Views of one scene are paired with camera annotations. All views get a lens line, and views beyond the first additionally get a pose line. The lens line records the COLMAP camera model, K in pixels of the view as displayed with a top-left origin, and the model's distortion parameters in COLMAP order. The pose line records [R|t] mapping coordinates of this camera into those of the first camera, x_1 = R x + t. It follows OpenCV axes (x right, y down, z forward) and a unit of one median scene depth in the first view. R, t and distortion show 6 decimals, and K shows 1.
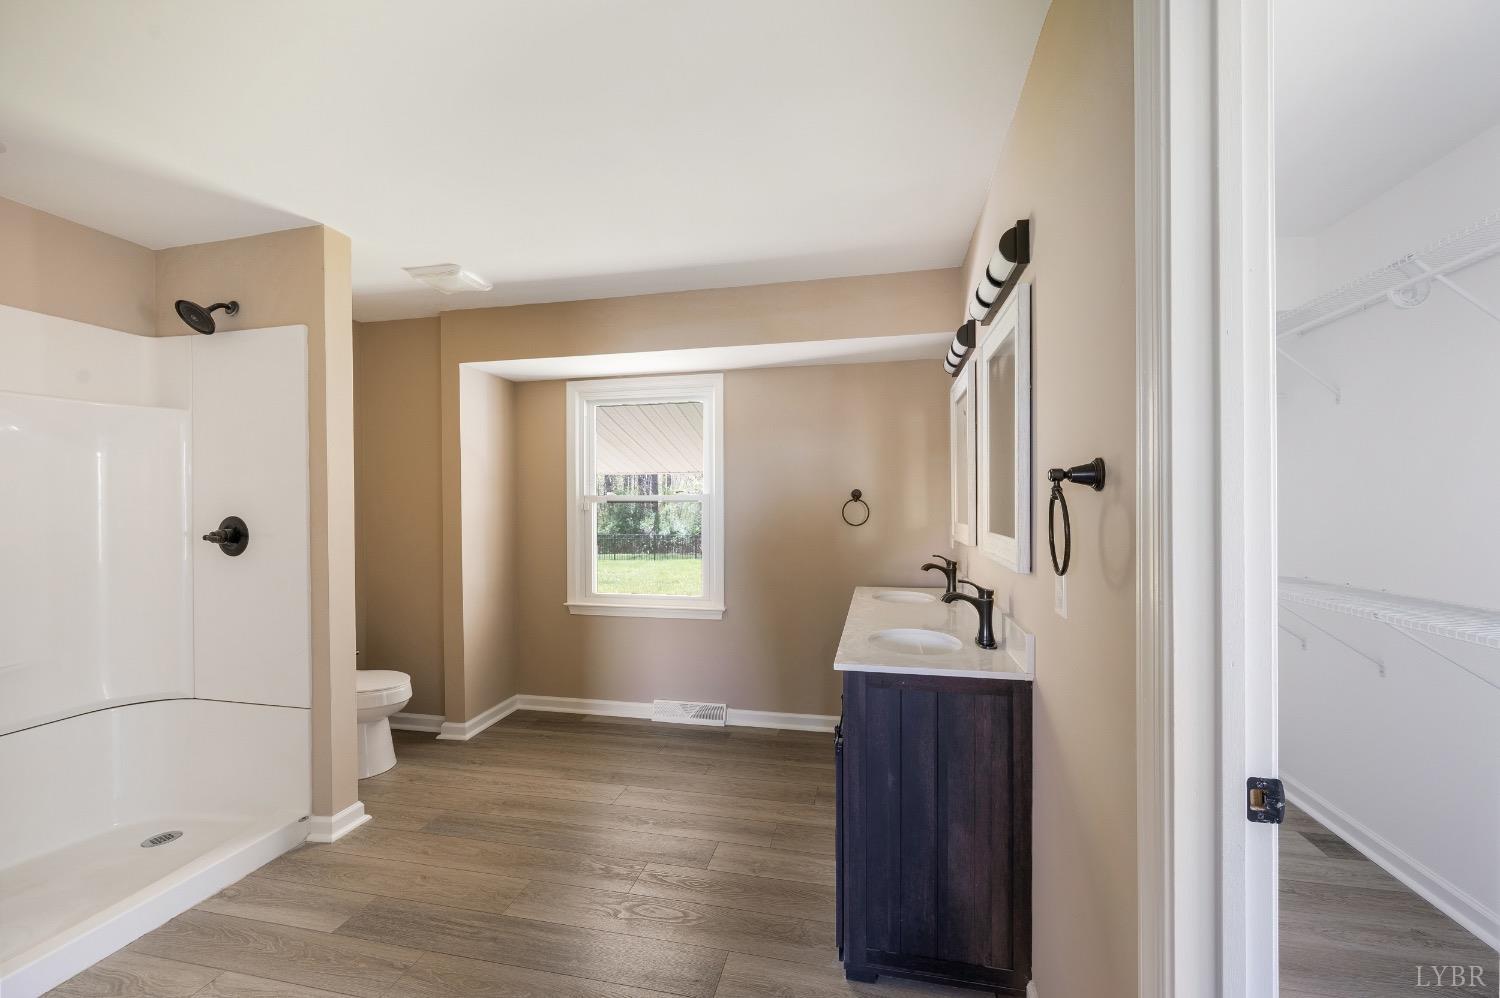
lens RADIAL K [[597.1, 0, 750.1], [0, 597.1, 501.9], [0, 0, 1]] dist [-0.002048, 0.000267]
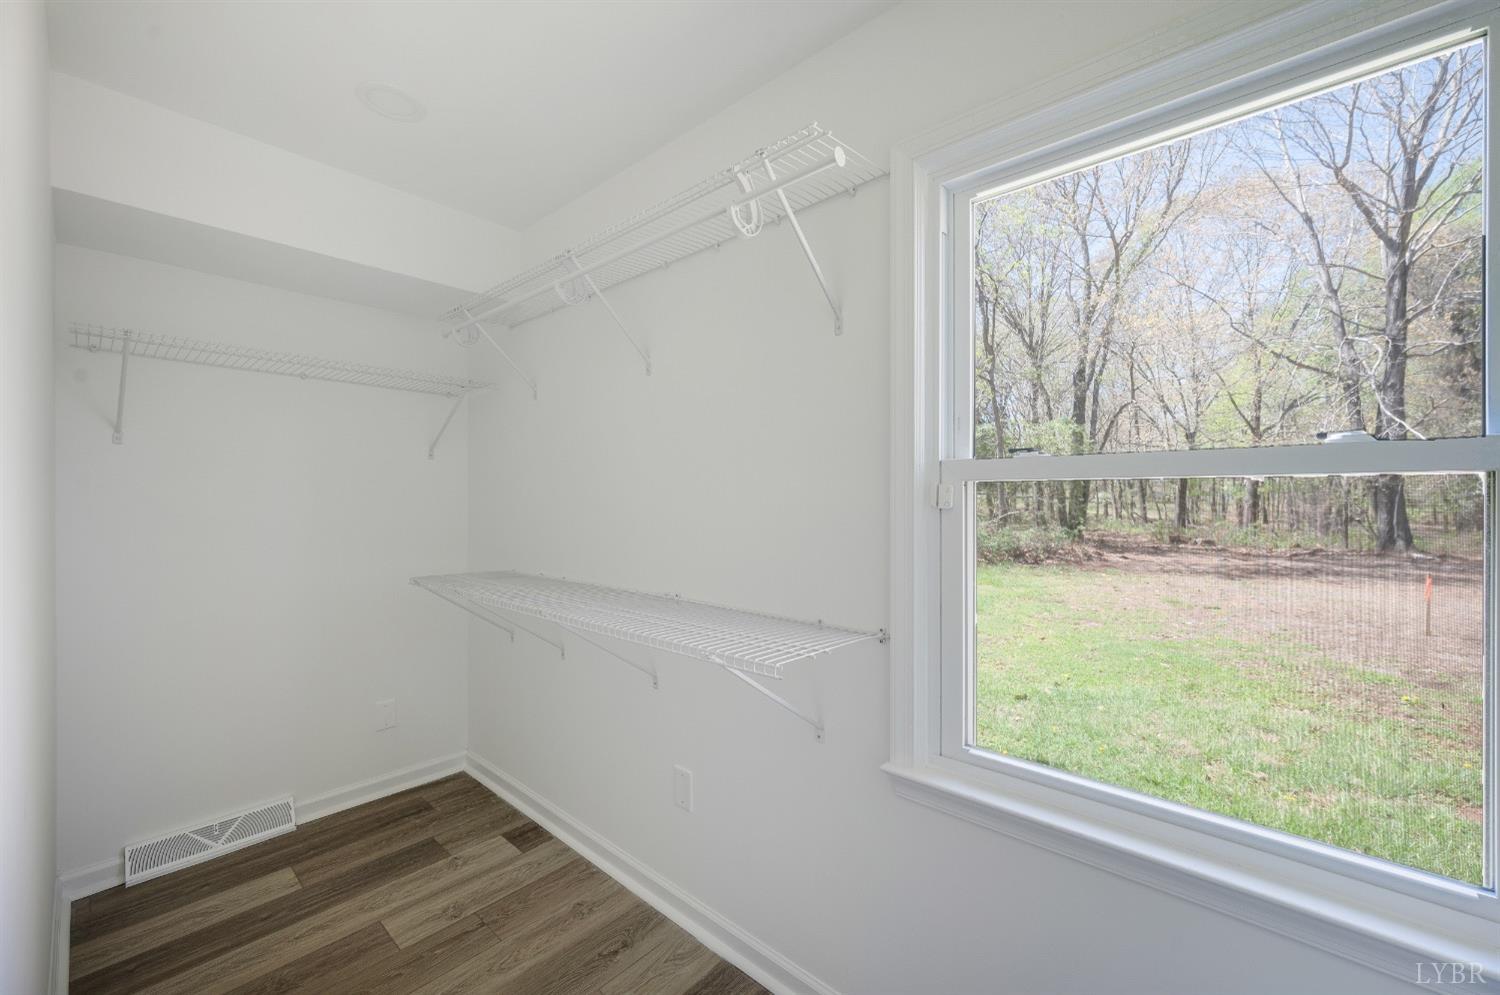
lens RADIAL K [[597.1, 0, 746.2], [0, 597.1, 497.8], [0, 0, 1]] dist [-0.002048, 0.000267]
pose [[0.503707, -0.003540, 0.863868, 0.335423], [-0.000538, 0.999990, 0.004411, 0.001223], [-0.863875, -0.002687, 0.503700, 0.199453]]
